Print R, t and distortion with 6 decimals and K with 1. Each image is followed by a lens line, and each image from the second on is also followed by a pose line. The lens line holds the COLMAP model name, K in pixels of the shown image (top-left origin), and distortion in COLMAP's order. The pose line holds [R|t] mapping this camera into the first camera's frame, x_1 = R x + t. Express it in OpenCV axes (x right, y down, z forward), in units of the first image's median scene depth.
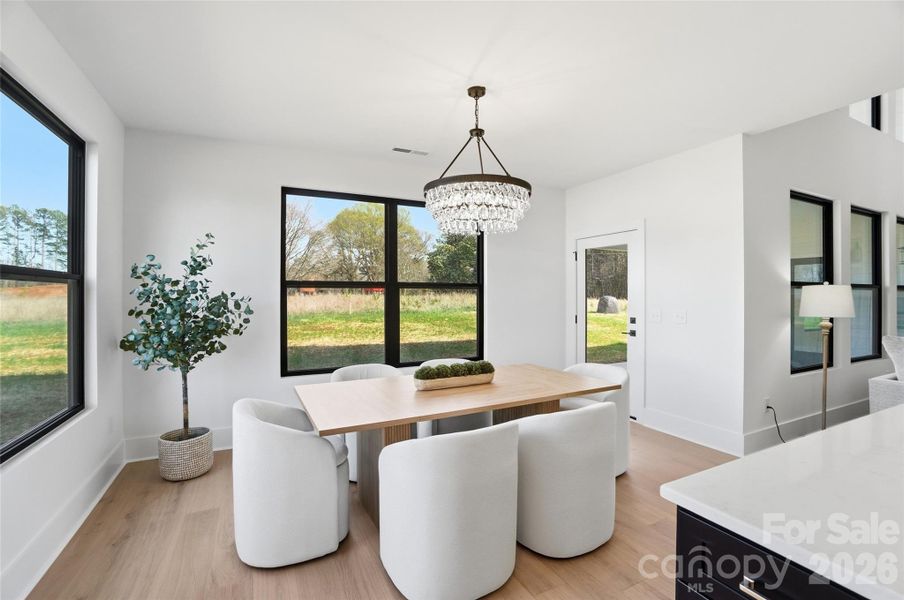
lens RADIAL K [[399.9, 0, 446.4], [0, 399.9, 292.5], [0, 0, 1]] dist [-0.065189, 0.025185]
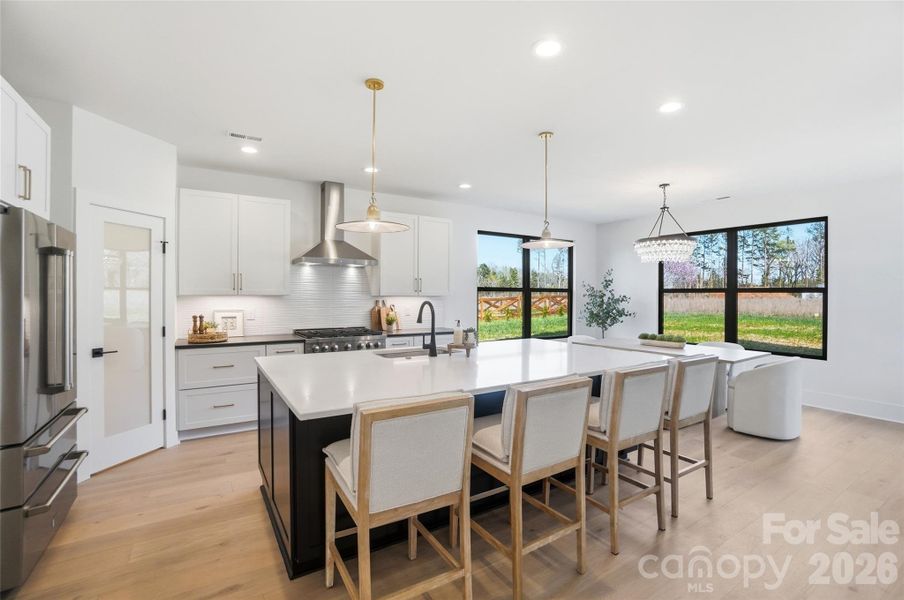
lens RADIAL K [[399.9, 0, 446.4], [0, 399.9, 292.5], [0, 0, 1]] dist [-0.065189, 0.025185]
pose [[0.097513, -0.006755, -0.995211, 1.557452], [0.001766, 0.999977, -0.006615, -0.005553], [0.995233, -0.001112, 0.097522, -0.156118]]
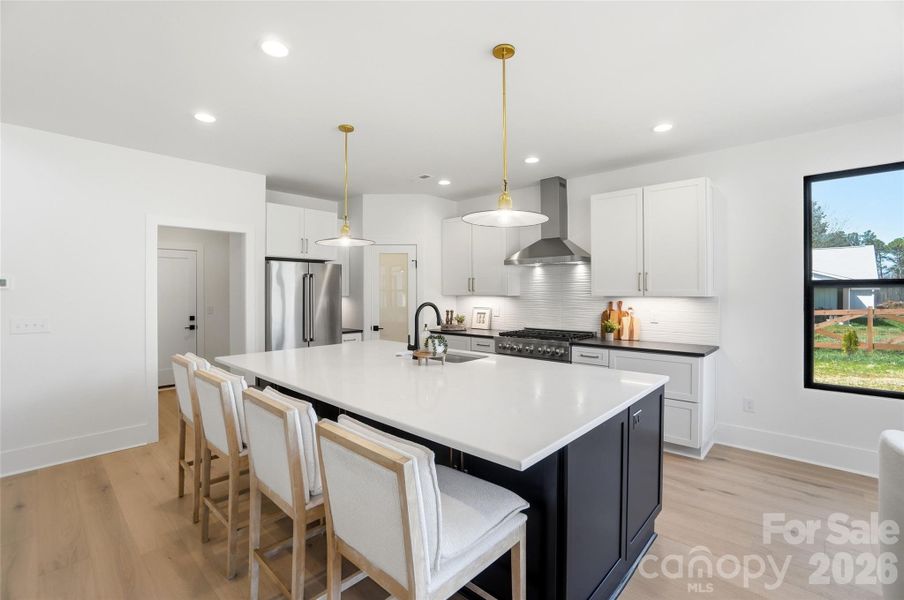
lens RADIAL K [[406.7, 0, 445.8], [0, 406.7, 290.2], [0, 0, 1]] dist [-0.057845, 0.017833]
pose [[-0.930209, -0.001705, -0.367026, 0.877542], [0.002106, 0.999948, -0.009982, -0.012052], [0.367024, -0.010058, -0.930157, 0.846246]]
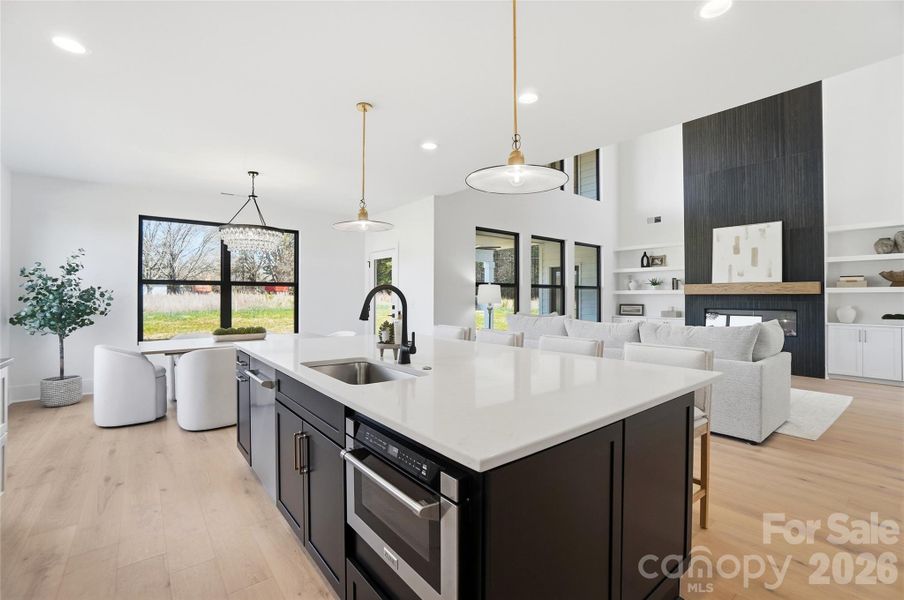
lens RADIAL K [[399.9, 0, 446.4], [0, 399.9, 292.5], [0, 0, 1]] dist [-0.065189, 0.025185]
pose [[0.977758, 0.003702, 0.209703, 0.489641], [-0.003207, 0.999991, -0.002700, 0.023781], [-0.209711, 0.001967, 0.977762, -0.791338]]
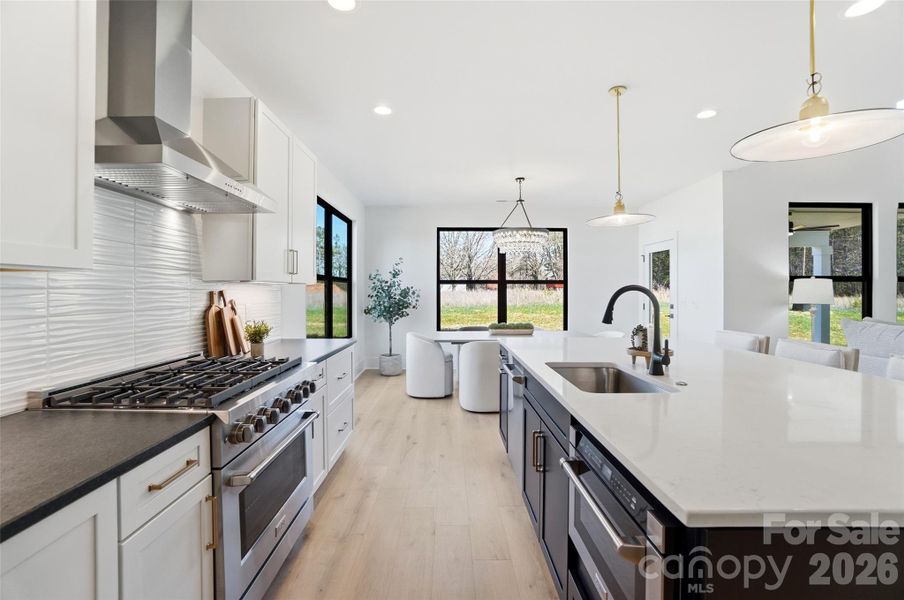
lens RADIAL K [[406.7, 0, 445.8], [0, 406.7, 290.2], [0, 0, 1]] dist [-0.057845, 0.017833]
pose [[0.894243, -0.001180, -0.447580, 0.549326], [0.002405, 0.999995, 0.002169, 0.014397], [0.447575, -0.003017, 0.894241, -0.784989]]
